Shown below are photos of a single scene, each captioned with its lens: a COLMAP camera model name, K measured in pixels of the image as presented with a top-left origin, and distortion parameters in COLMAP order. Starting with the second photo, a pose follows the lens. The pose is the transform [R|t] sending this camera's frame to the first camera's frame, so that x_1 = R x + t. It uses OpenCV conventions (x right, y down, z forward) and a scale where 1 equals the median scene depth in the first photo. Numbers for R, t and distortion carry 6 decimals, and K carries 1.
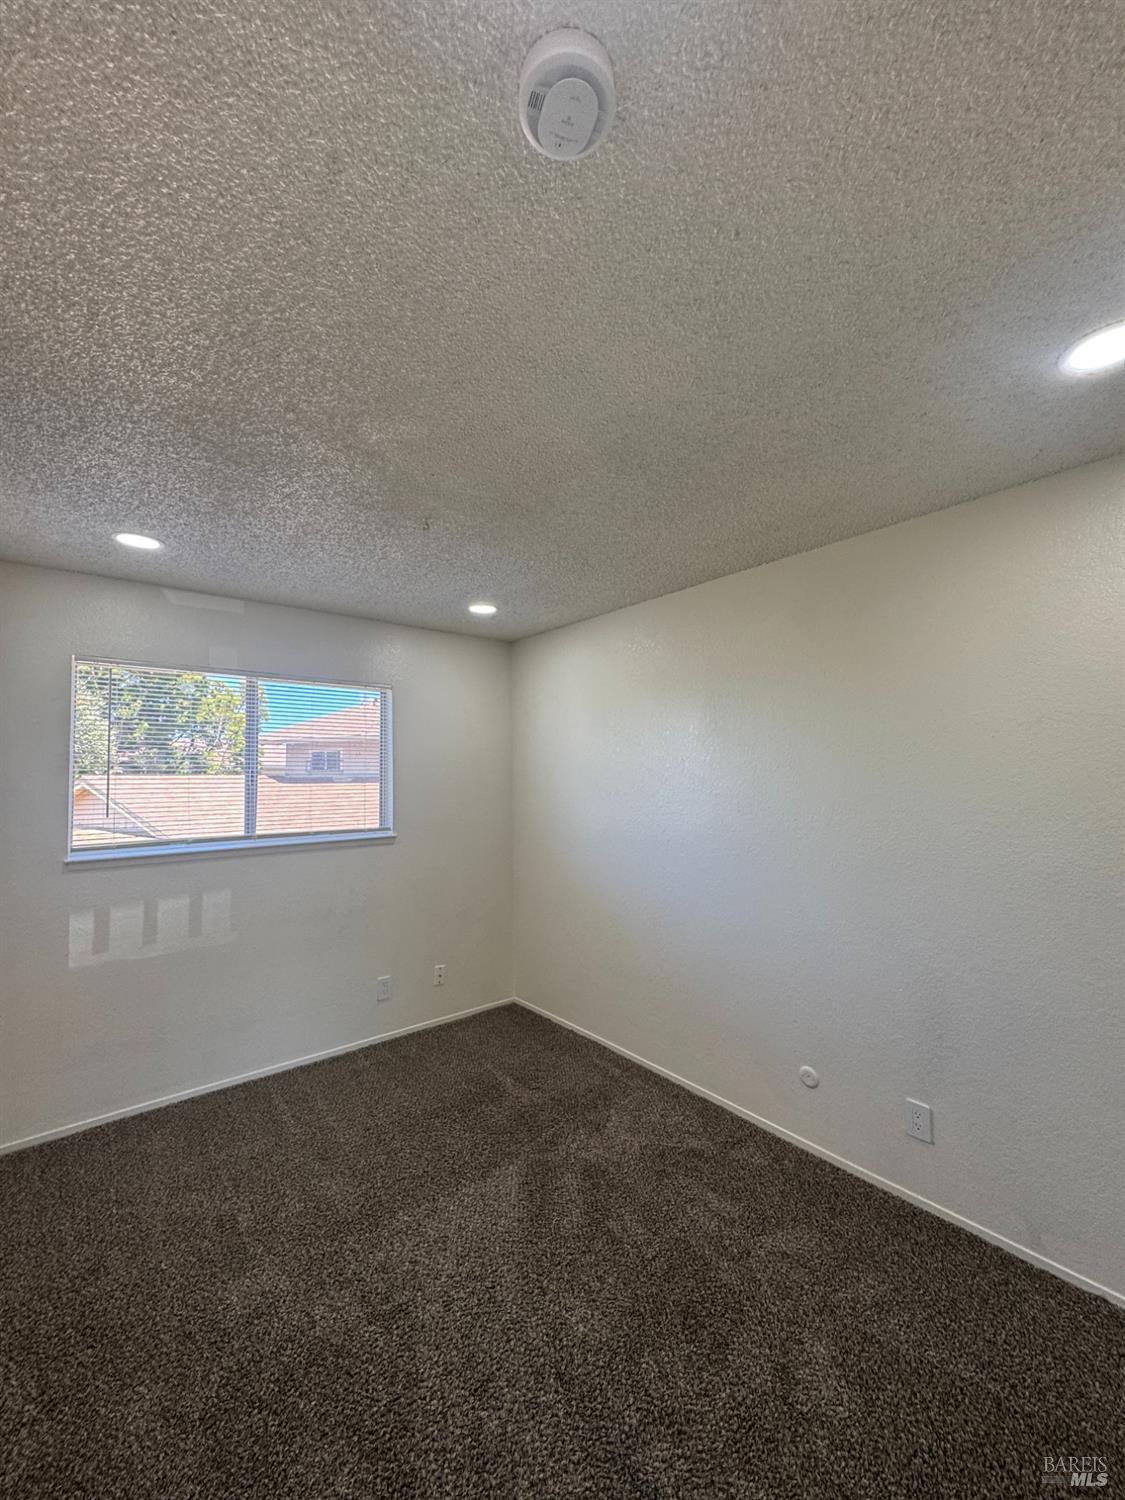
lens RADIAL K [[599.0, 0, 561.6], [0, 599.0, 754.4], [0, 0, 1]] dist [0.002662, 0.000942]
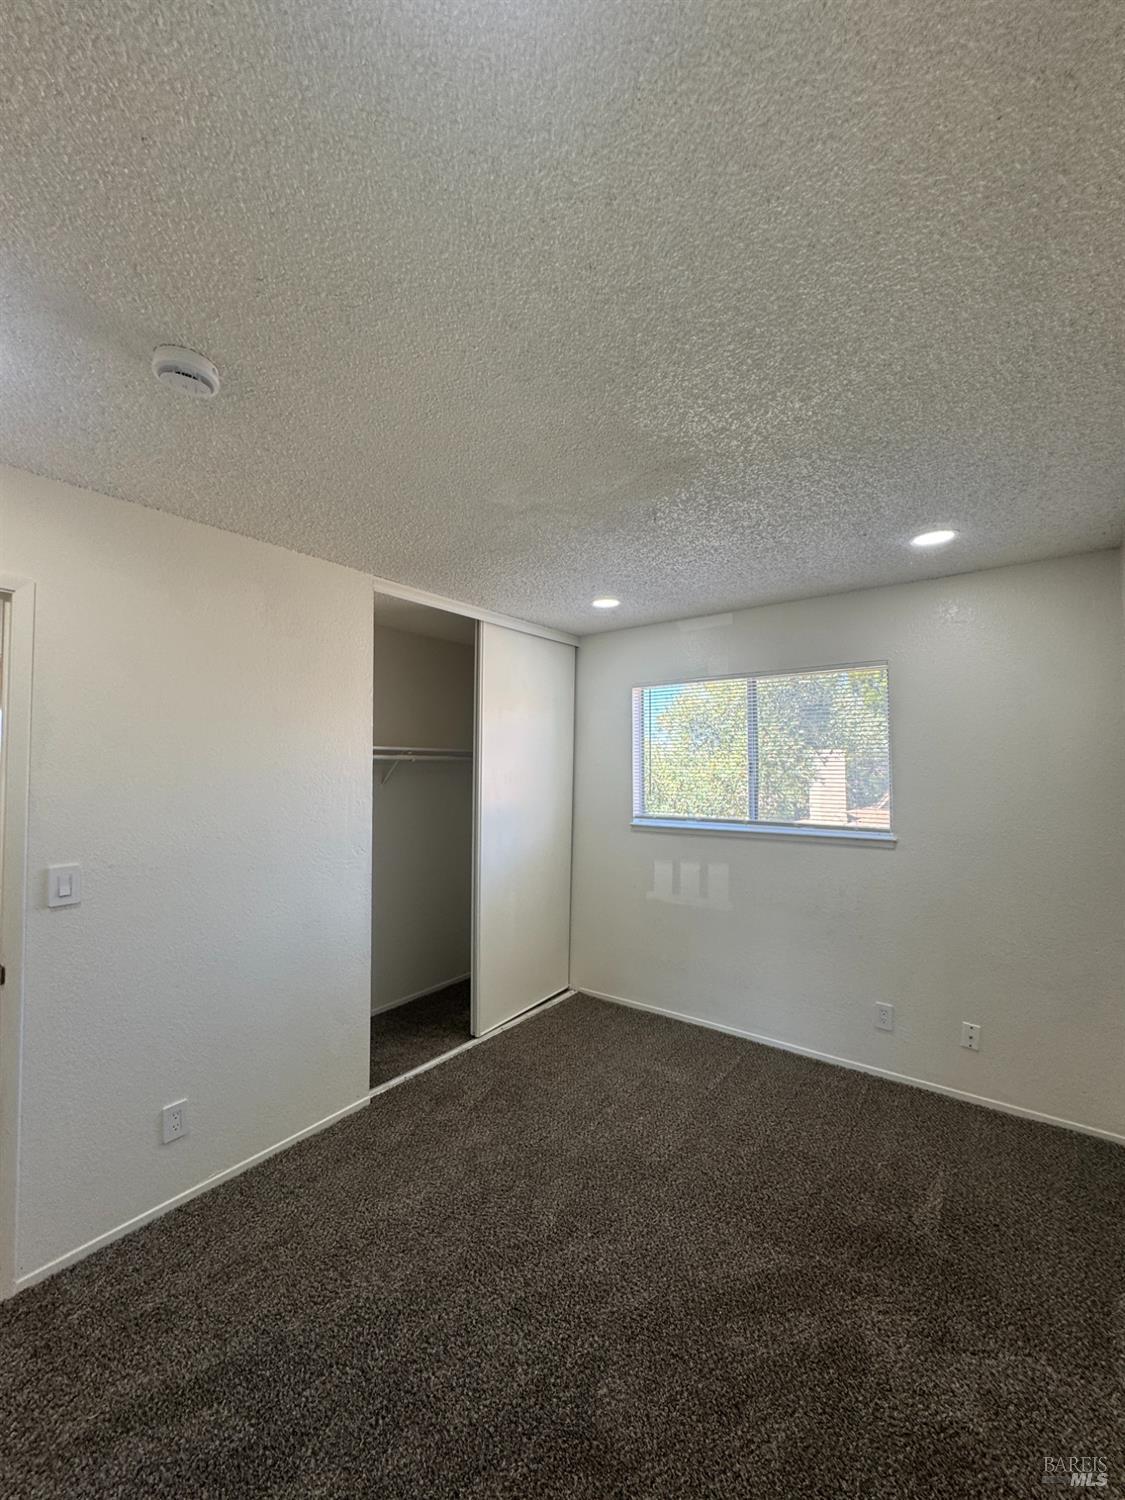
lens RADIAL K [[599.0, 0, 563.2], [0, 599.0, 753.4], [0, 0, 1]] dist [0.002662, 0.000942]
pose [[0.239658, -0.011913, -0.970784, 0.486115], [0.031787, 0.999485, -0.004418, 0.004556], [0.970337, -0.029800, 0.239913, 0.409483]]
